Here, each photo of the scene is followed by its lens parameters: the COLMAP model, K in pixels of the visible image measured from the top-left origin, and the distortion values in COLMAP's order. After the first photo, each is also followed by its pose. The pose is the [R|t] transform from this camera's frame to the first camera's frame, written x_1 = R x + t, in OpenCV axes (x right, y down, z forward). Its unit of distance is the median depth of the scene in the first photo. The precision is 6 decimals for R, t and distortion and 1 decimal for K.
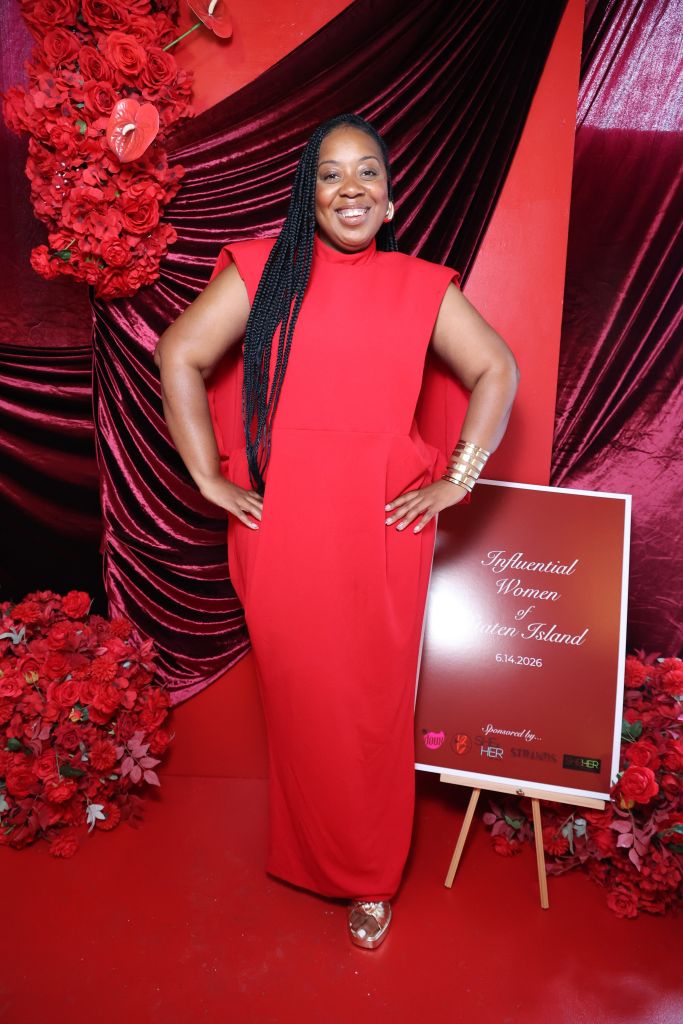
lens RADIAL K [[682.3, 0, 342.4], [0, 682.3, 508.7], [0, 0, 1]] dist [-0.099947, 0.060394]
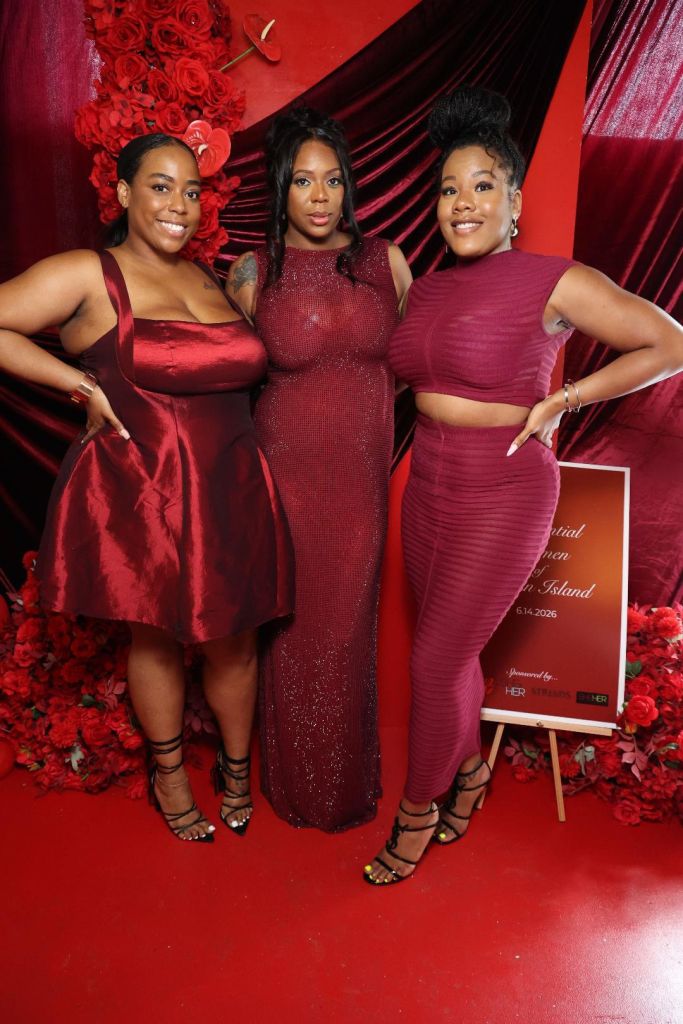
lens RADIAL K [[698.1, 0, 338.2], [0, 698.1, 509.4], [0, 0, 1]] dist [-0.096175, 0.063071]
pose [[0.998543, -0.017342, 0.051092, -0.133083], [0.015716, 0.999363, 0.032049, 0.006539], [-0.051616, -0.031199, 0.998180, -0.159168]]
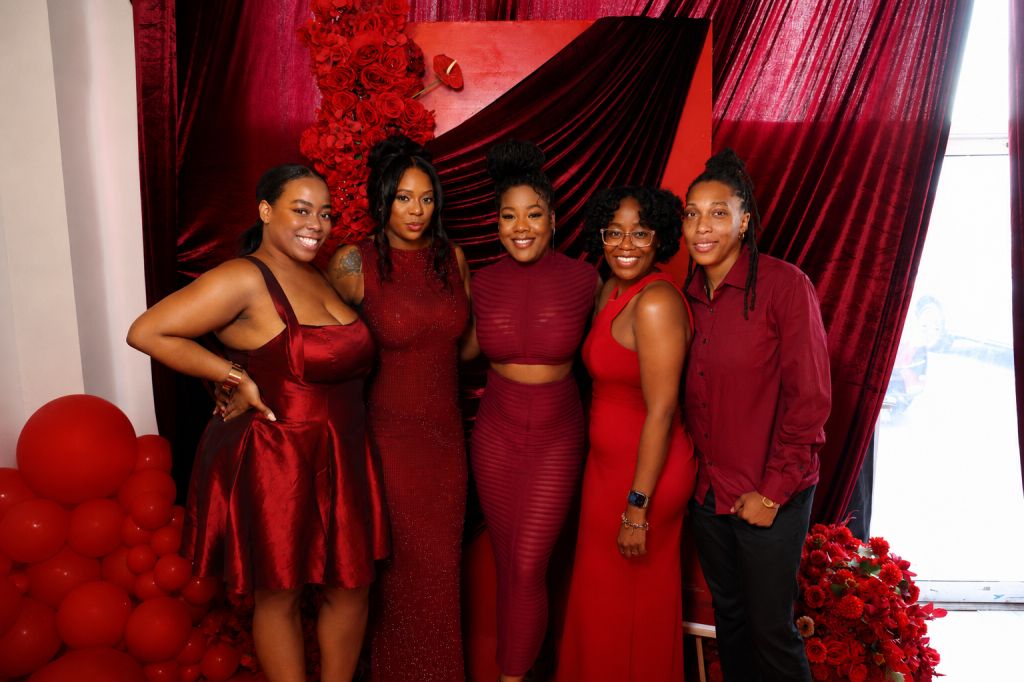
lens RADIAL K [[714.4, 0, 540.6], [0, 714.4, 336.9], [0, 0, 1]] dist [-0.096378, 0.072435]
pose [[0.999381, -0.028203, 0.021030, -0.044778], [0.030031, 0.995270, -0.092385, -0.040224], [-0.018325, 0.092960, 0.995501, -0.420237]]
